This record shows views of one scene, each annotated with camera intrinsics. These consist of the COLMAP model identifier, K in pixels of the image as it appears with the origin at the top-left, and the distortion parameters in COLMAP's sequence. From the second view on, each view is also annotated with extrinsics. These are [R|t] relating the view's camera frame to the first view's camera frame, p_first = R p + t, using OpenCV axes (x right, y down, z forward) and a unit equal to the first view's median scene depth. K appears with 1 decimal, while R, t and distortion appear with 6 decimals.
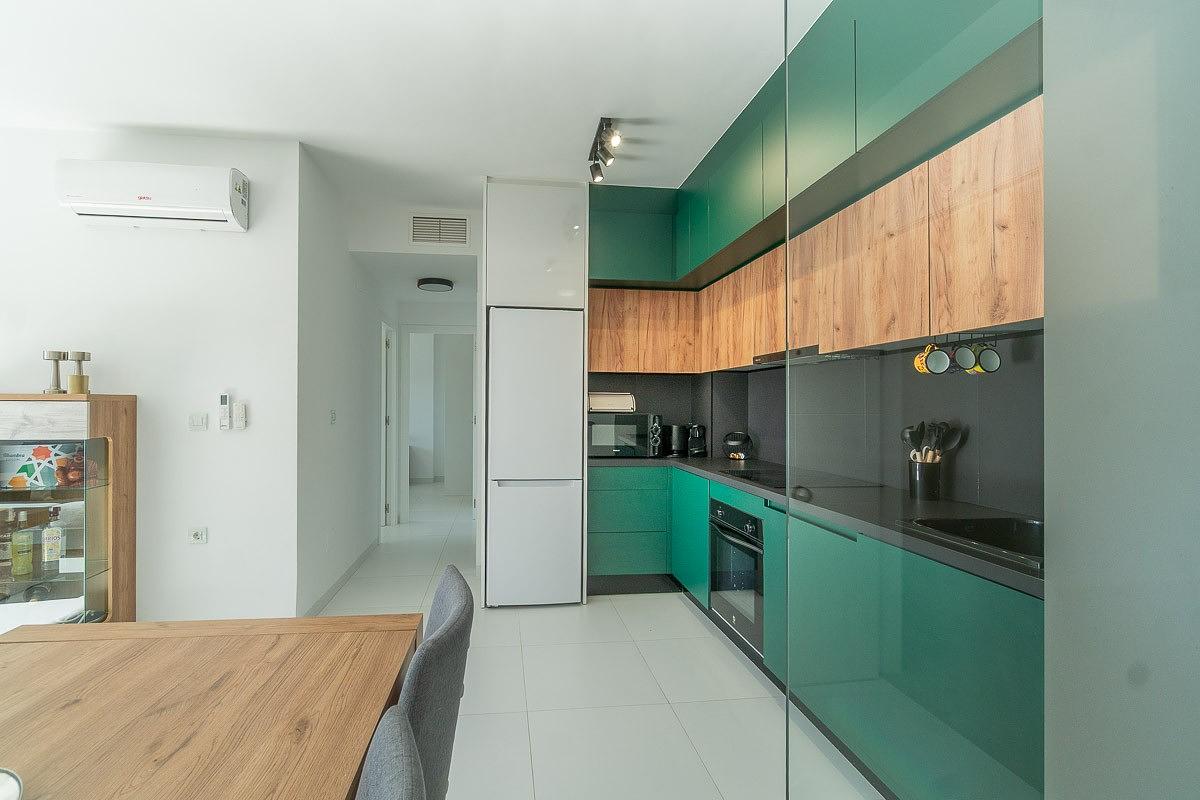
lens RADIAL K [[529.3, 0, 572.7], [0, 529.3, 398.5], [0, 0, 1]] dist [-0.002985, -0.000688]
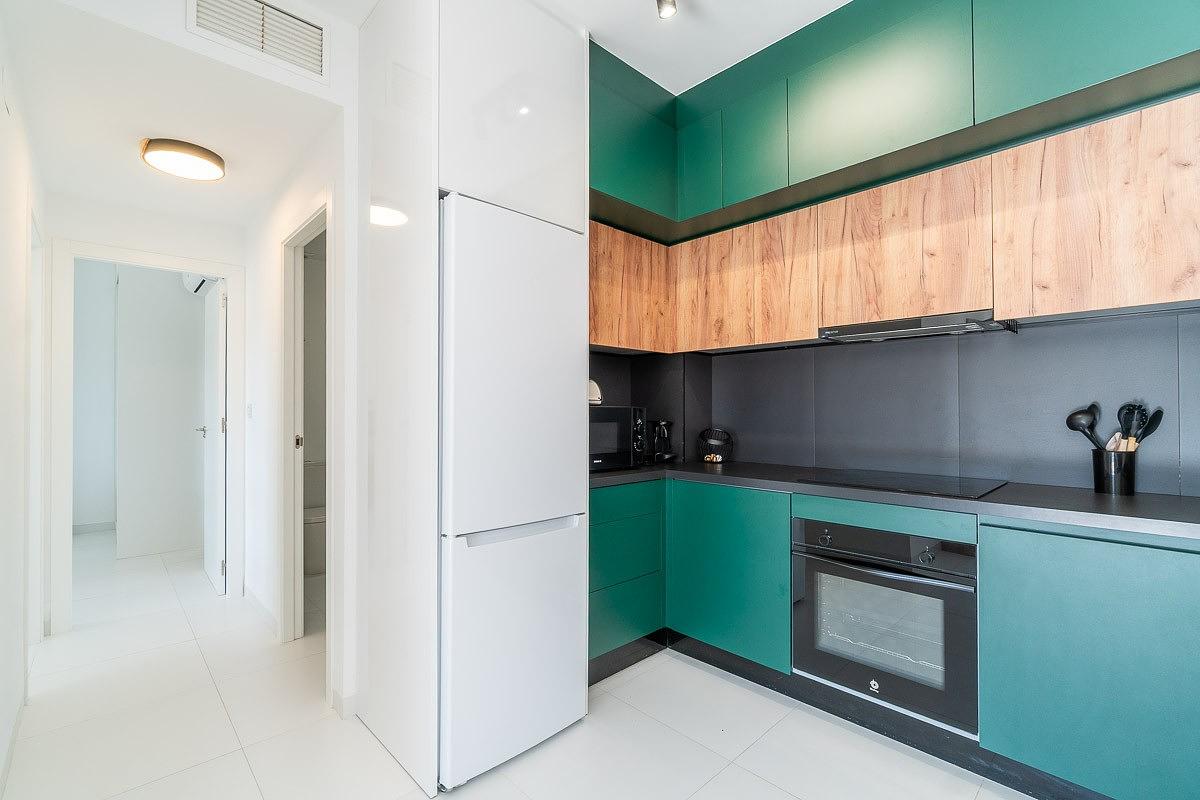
lens RADIAL K [[529.3, 0, 601.5], [0, 529.3, 401.0], [0, 0, 1]] dist [-0.002985, -0.000688]
pose [[0.813504, -0.000026, 0.581559, -0.294683], [0.001052, 0.999998, -0.001427, 0.022937], [-0.581558, 0.001772, 0.813503, 0.450551]]
